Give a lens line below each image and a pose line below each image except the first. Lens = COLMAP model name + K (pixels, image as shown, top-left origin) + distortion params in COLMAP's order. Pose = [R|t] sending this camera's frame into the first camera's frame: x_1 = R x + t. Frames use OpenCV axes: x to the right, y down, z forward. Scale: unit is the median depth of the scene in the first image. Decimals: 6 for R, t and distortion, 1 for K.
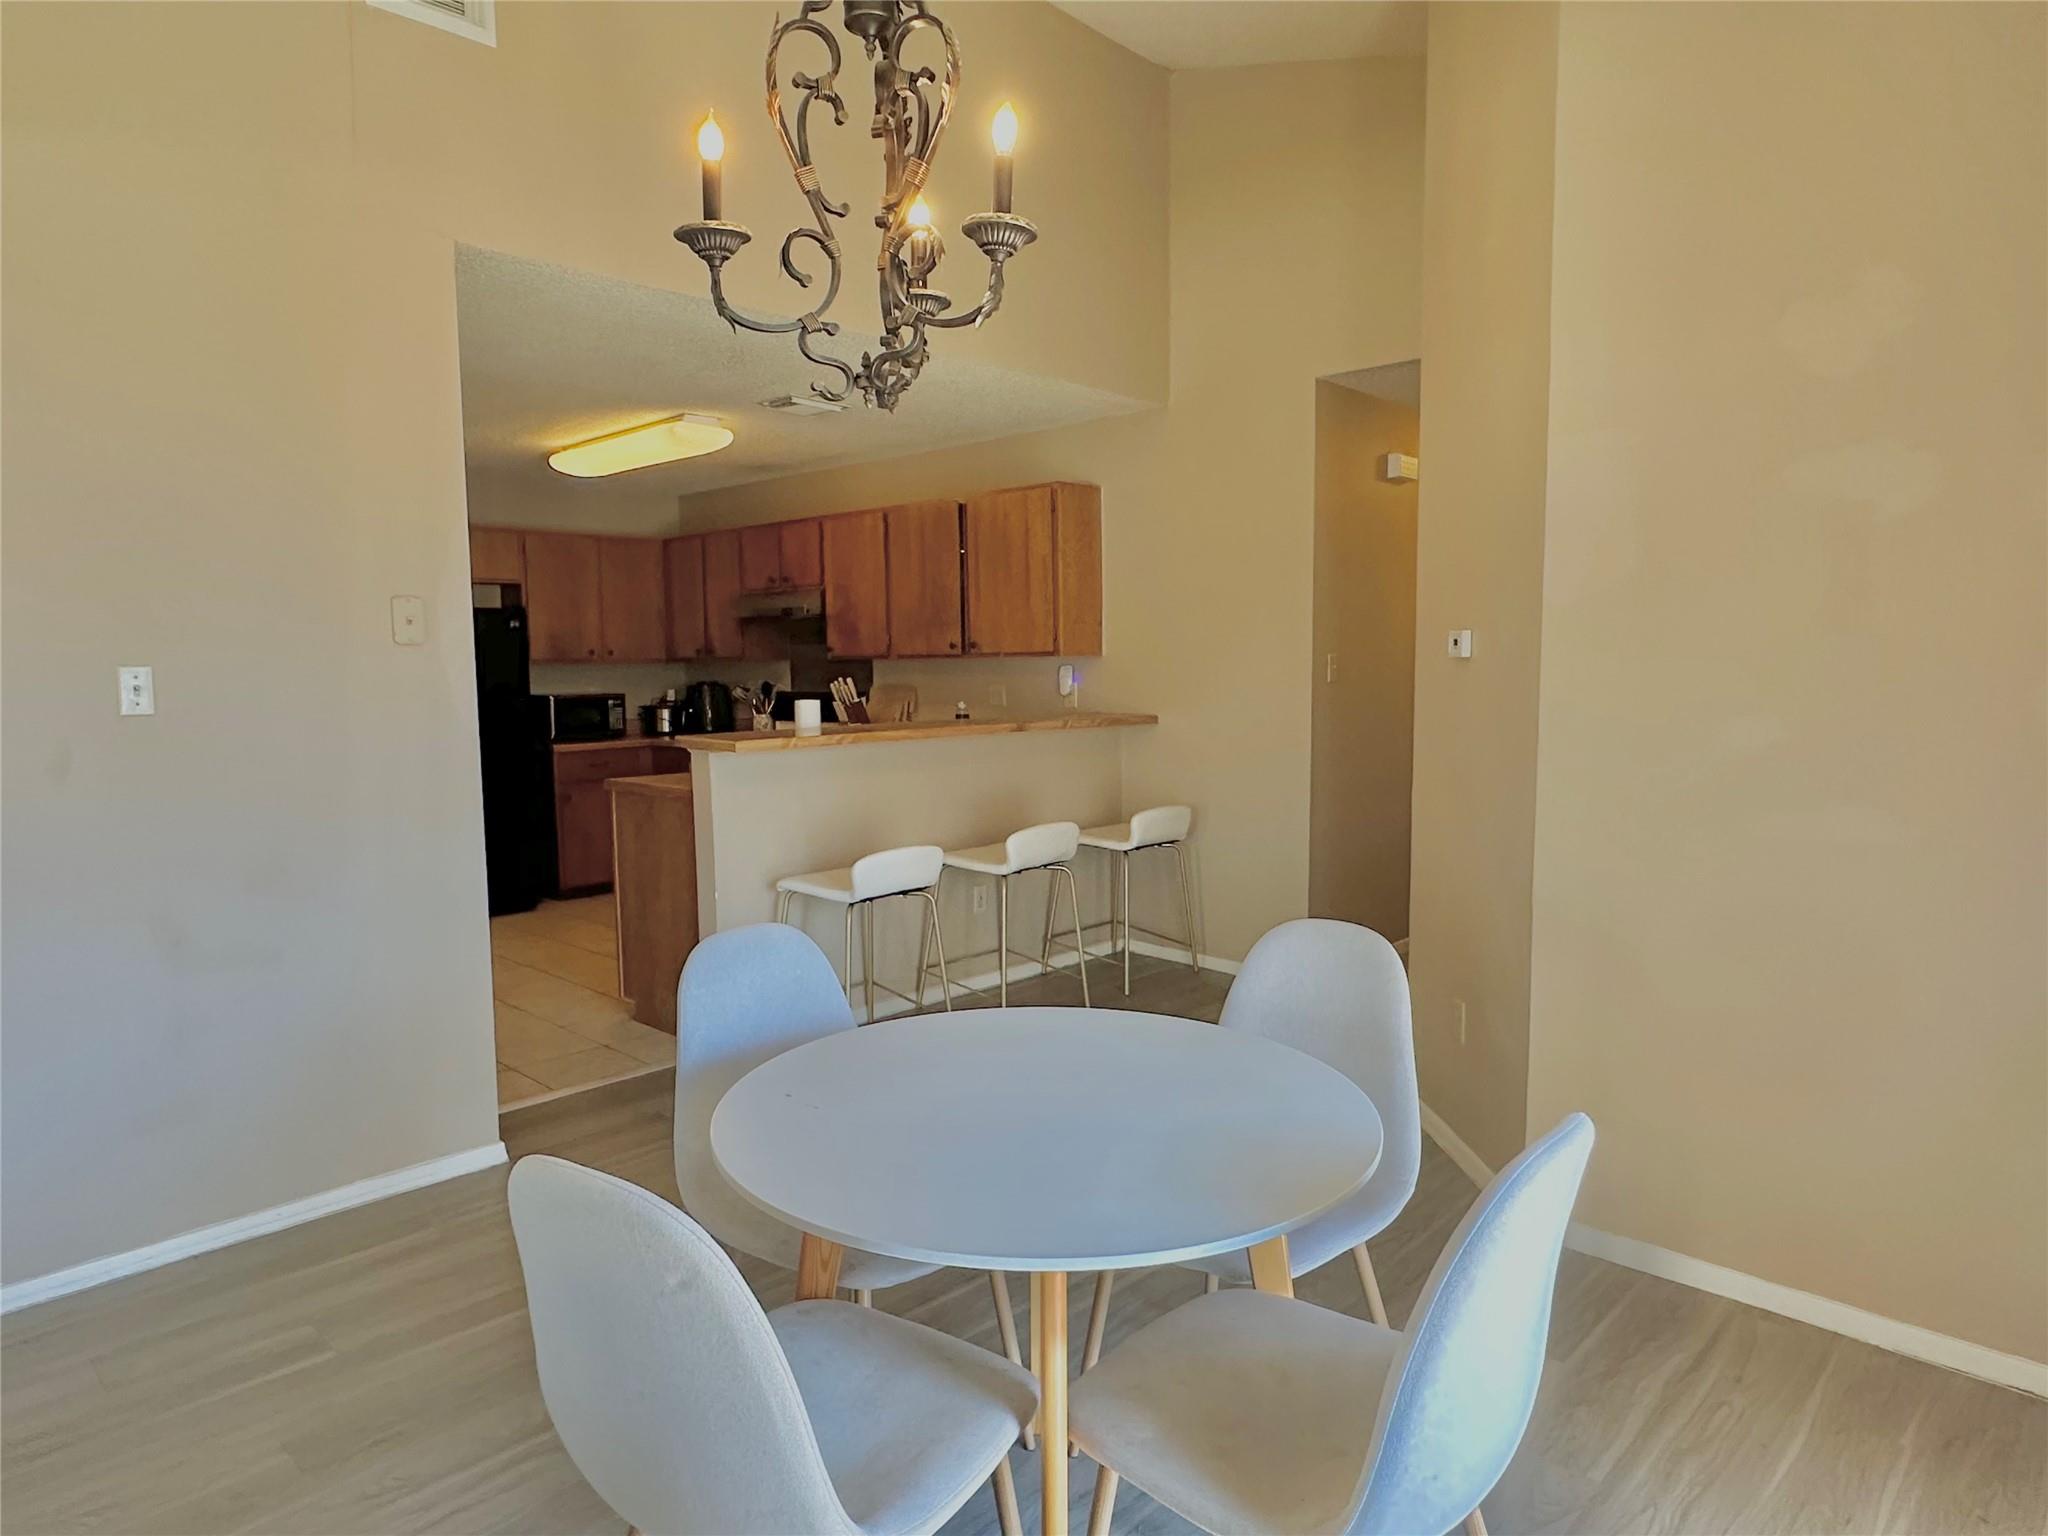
lens RADIAL K [[1230.1, 0, 1015.2], [0, 1230.1, 779.0], [0, 0, 1]] dist [0.003795, 0.001668]
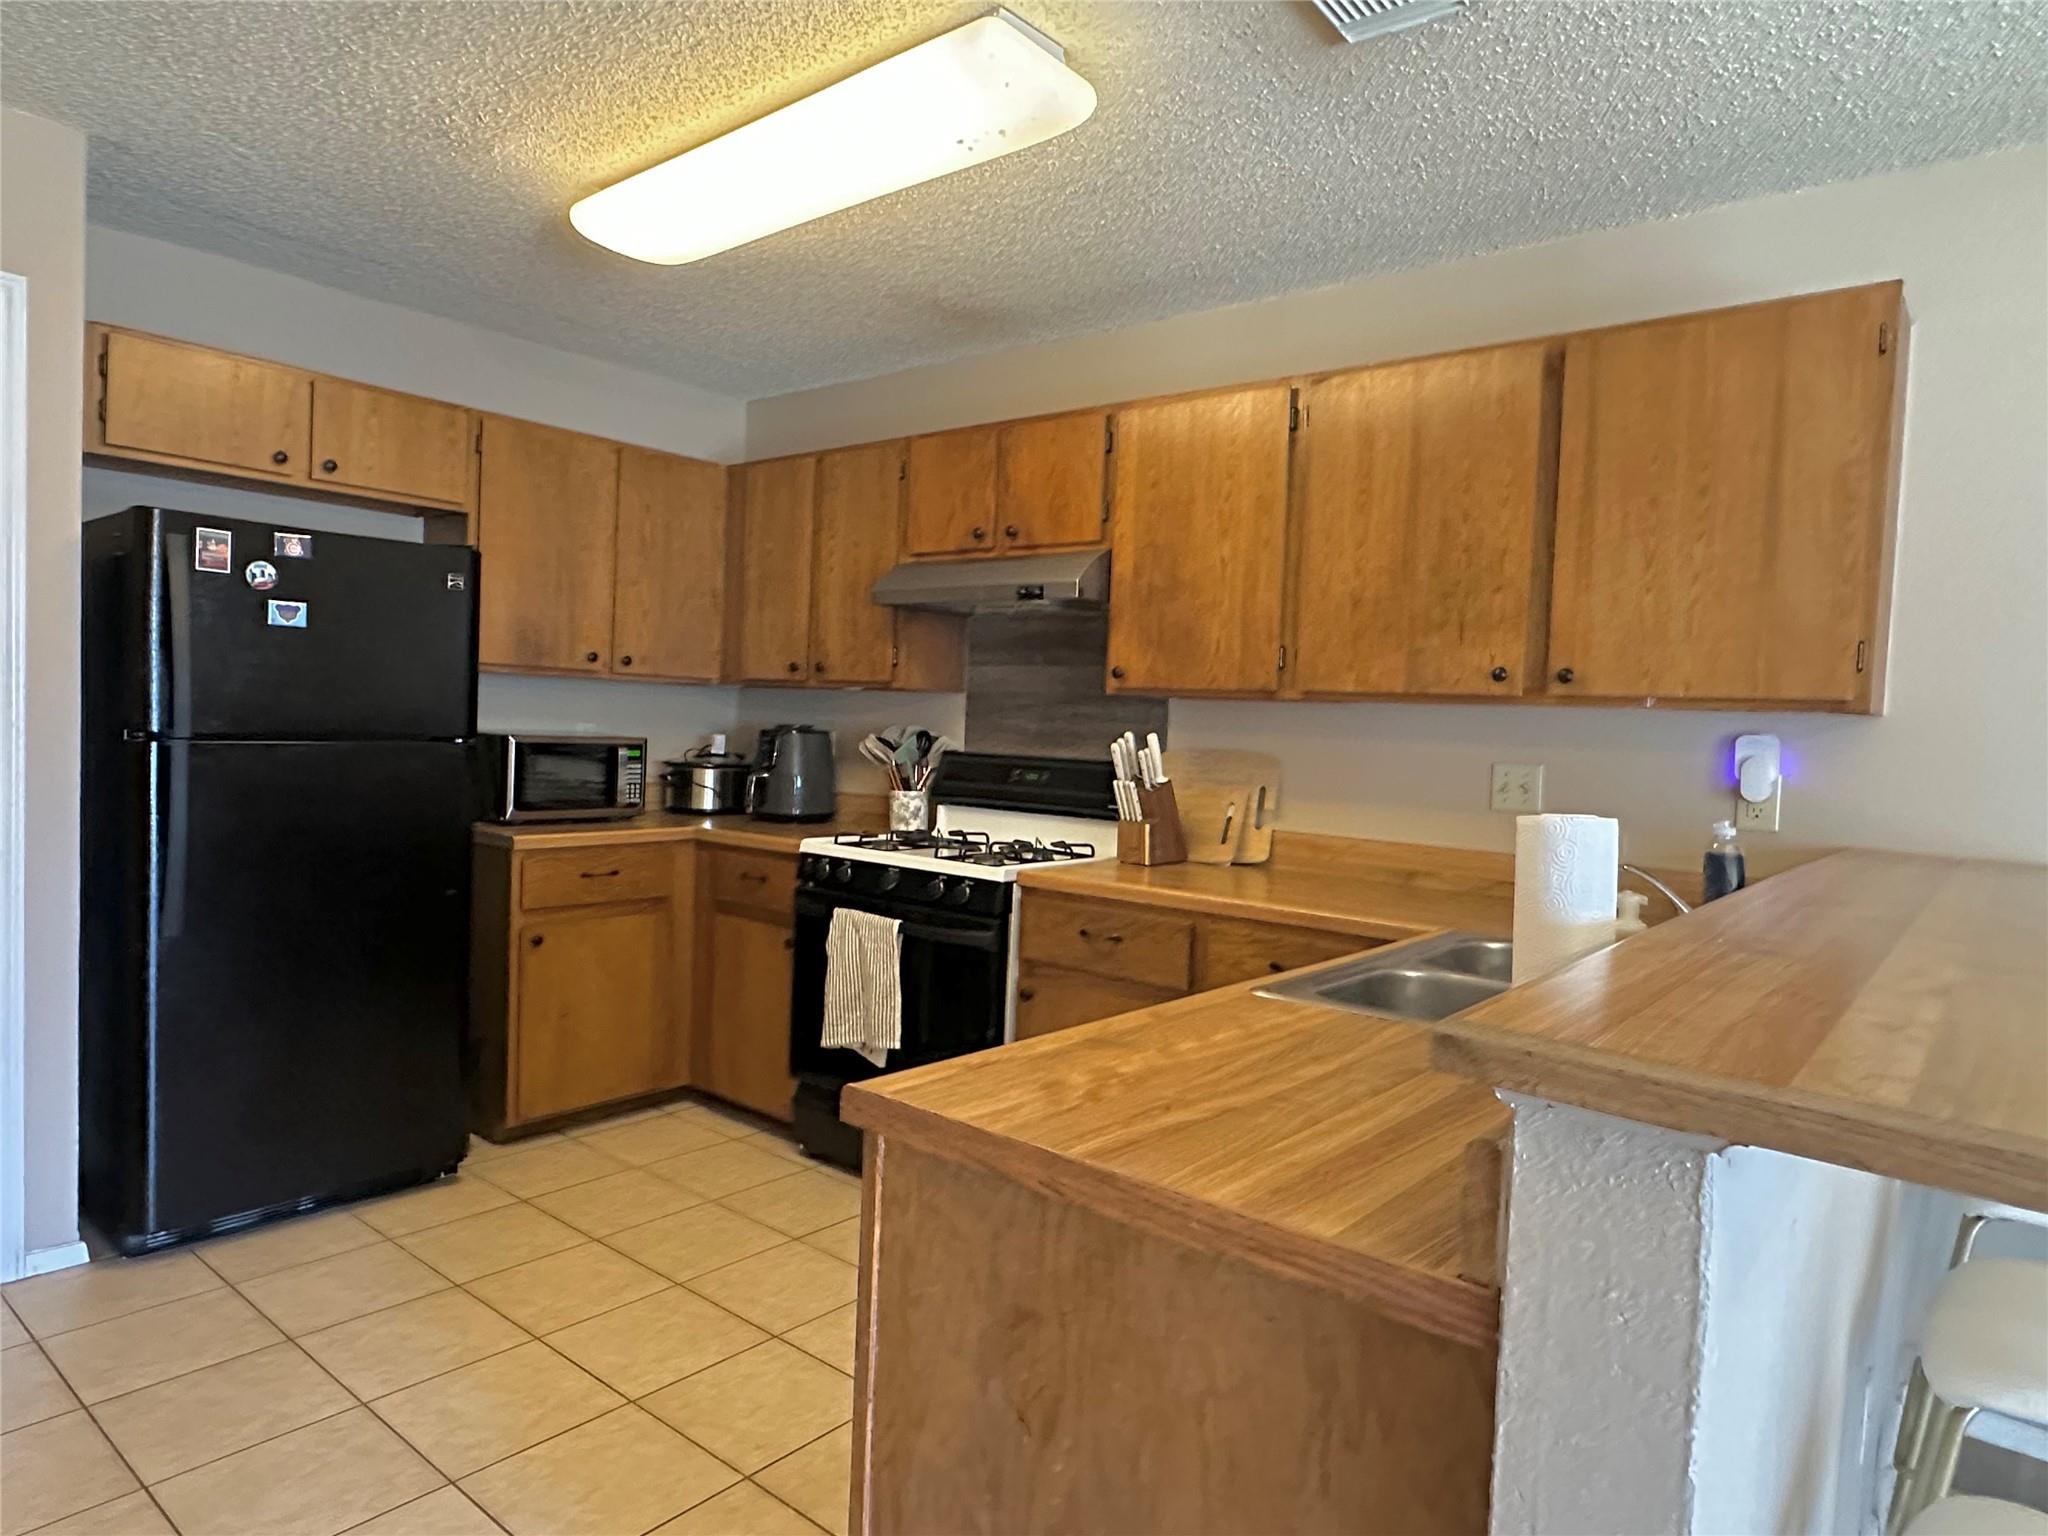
lens RADIAL K [[1230.1, 0, 1015.2], [0, 1230.1, 779.0], [0, 0, 1]] dist [0.003795, 0.001668]
pose [[0.995518, 0.052536, 0.078641, -0.221082], [-0.048654, 0.997539, -0.050486, -0.035809], [-0.081100, 0.046433, 0.995624, 0.503506]]
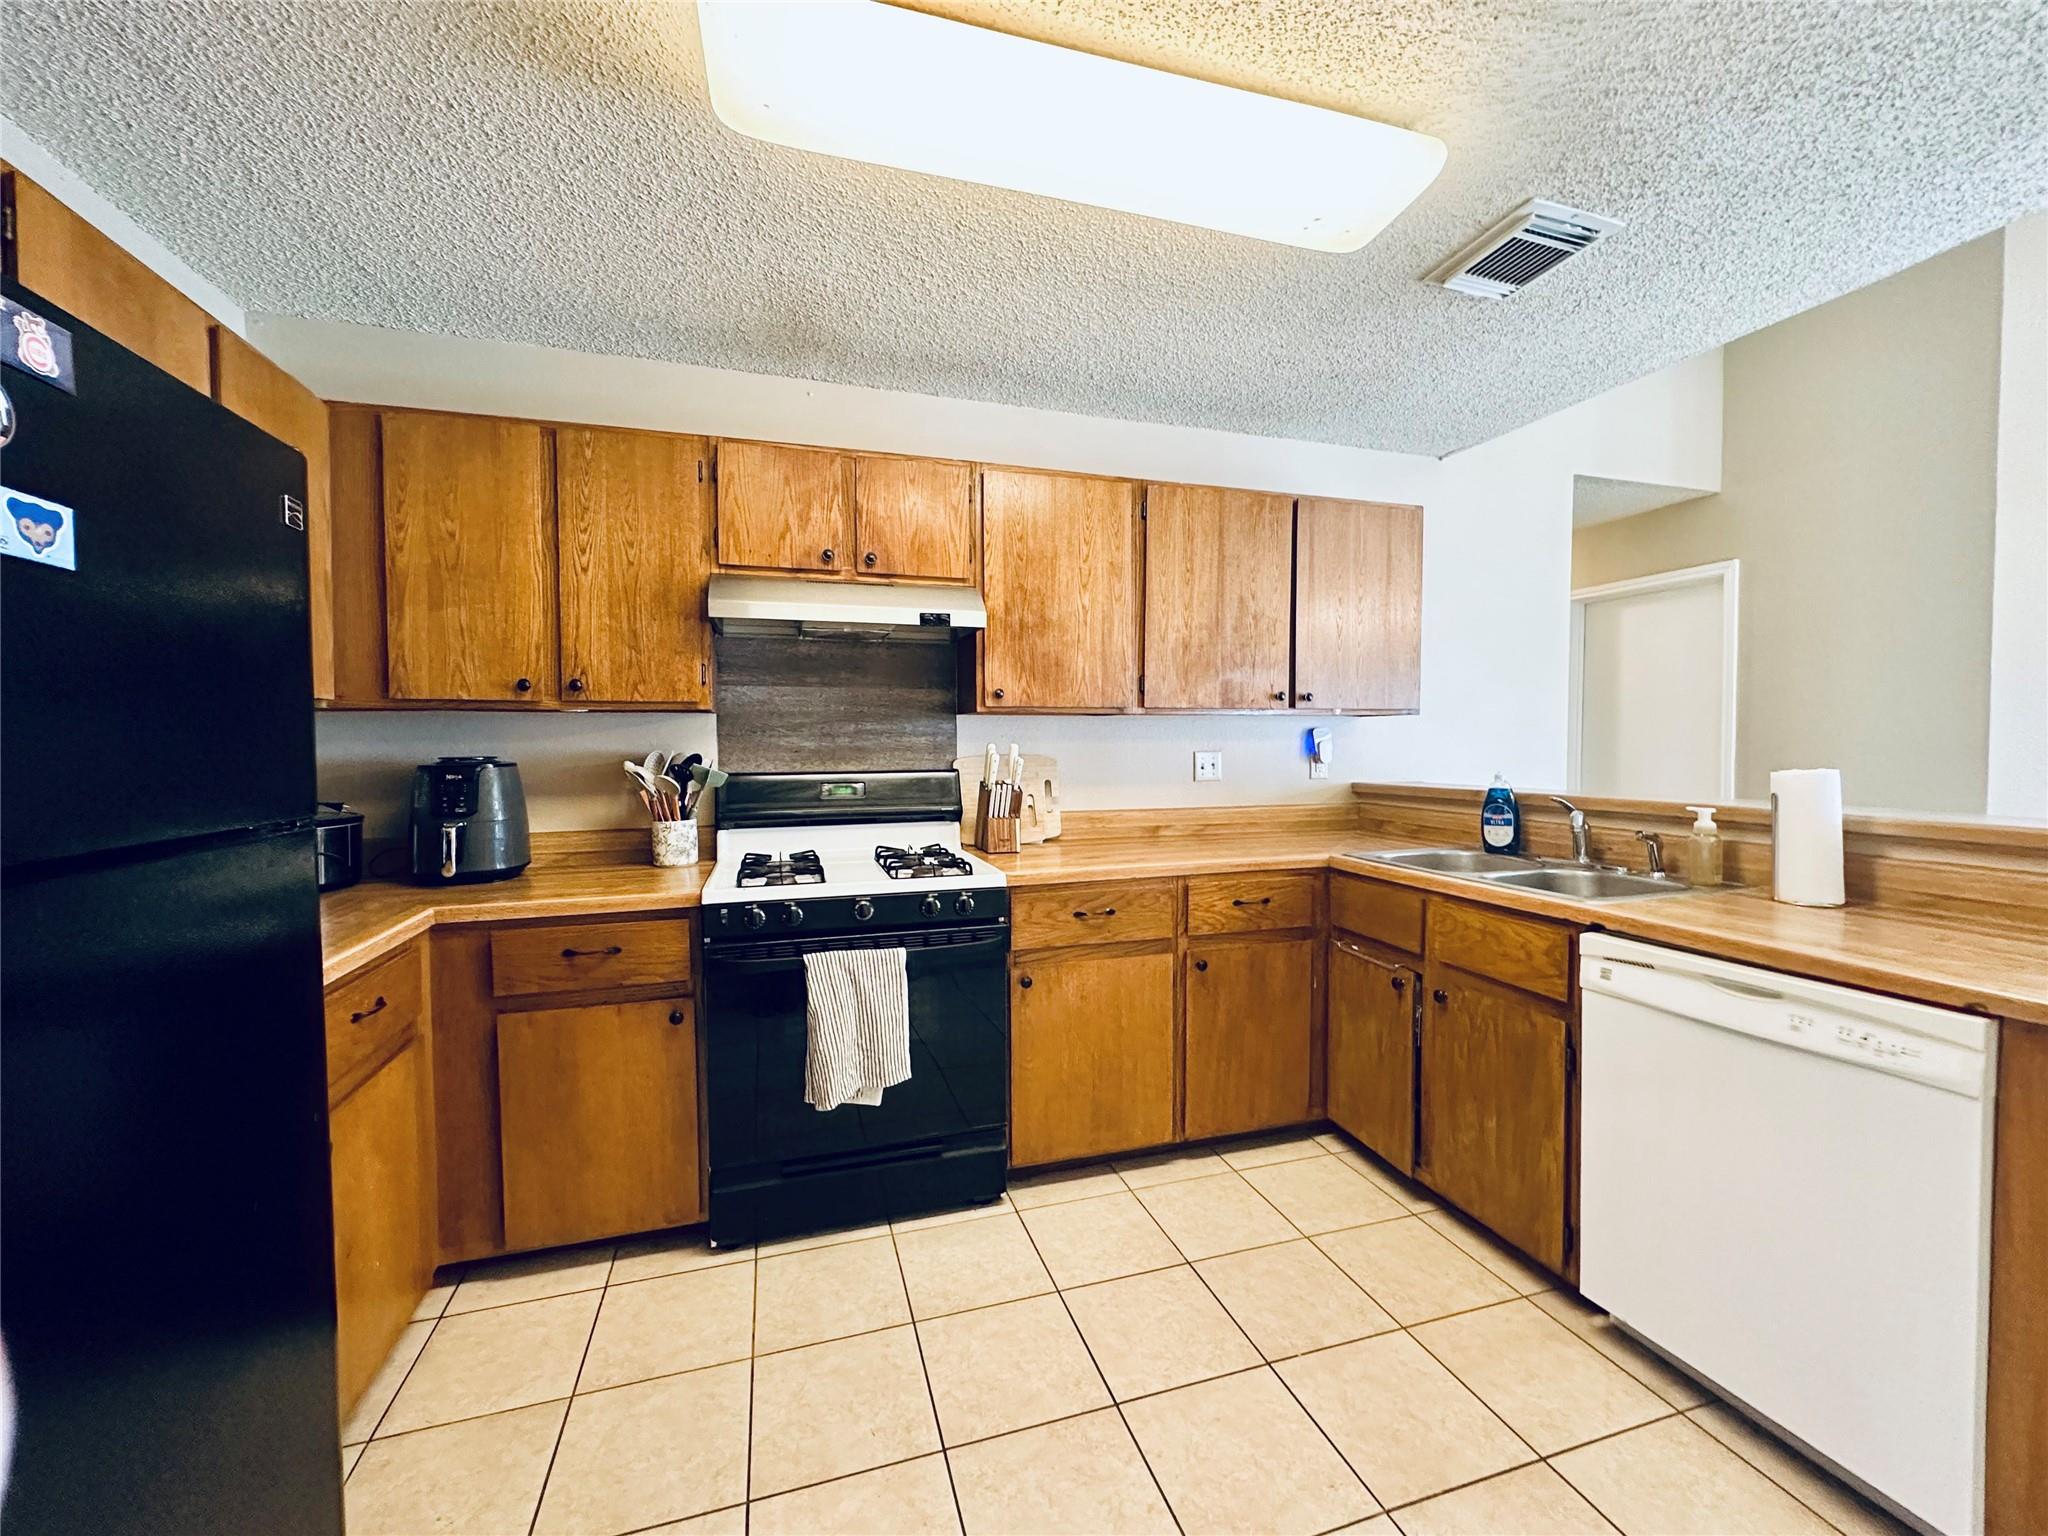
lens RADIAL K [[819.4, 0, 1024.0], [0, 819.4, 768.0], [0, 0, 1]] dist [-0.000072, 0.000051]
pose [[0.486261, -0.017037, 0.873647, -0.466997], [0.082511, 0.996238, -0.026497, -0.058160], [-0.869909, 0.084970, 0.485838, 0.782418]]
